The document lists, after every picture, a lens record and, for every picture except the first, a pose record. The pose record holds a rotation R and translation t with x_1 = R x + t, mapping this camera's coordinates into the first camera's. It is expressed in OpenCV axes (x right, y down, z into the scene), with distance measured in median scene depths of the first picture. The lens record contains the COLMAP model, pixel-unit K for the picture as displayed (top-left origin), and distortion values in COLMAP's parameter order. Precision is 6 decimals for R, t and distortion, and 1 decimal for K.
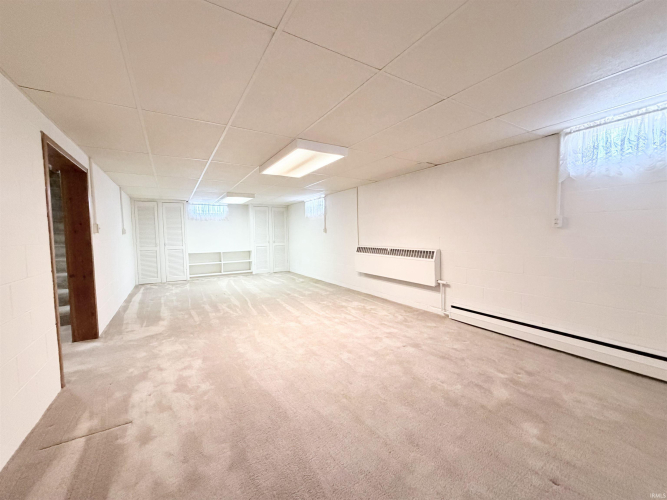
lens RADIAL K [[265.0, 0, 333.6], [0, 265.0, 249.9], [0, 0, 1]] dist [-0.002289, -0.000201]
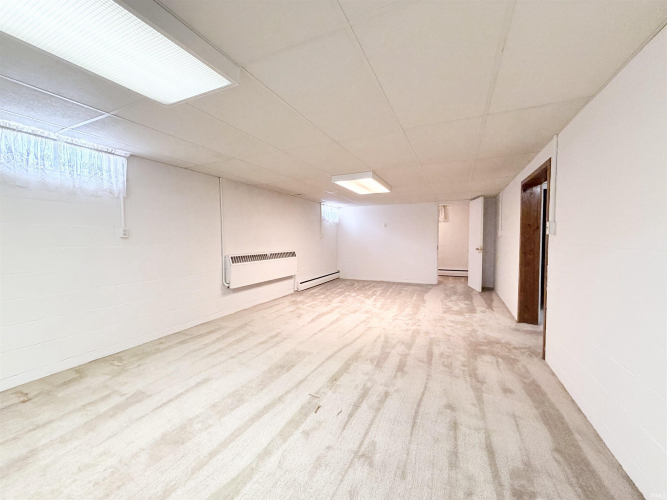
lens RADIAL K [[265.0, 0, 334.5], [0, 265.0, 250.2], [0, 0, 1]] dist [-0.002289, -0.000201]
pose [[-0.551685, -0.018040, 0.833858, -0.860133], [0.064490, 0.995850, 0.064211, -0.072479], [-0.831556, 0.089200, -0.548232, 1.380338]]
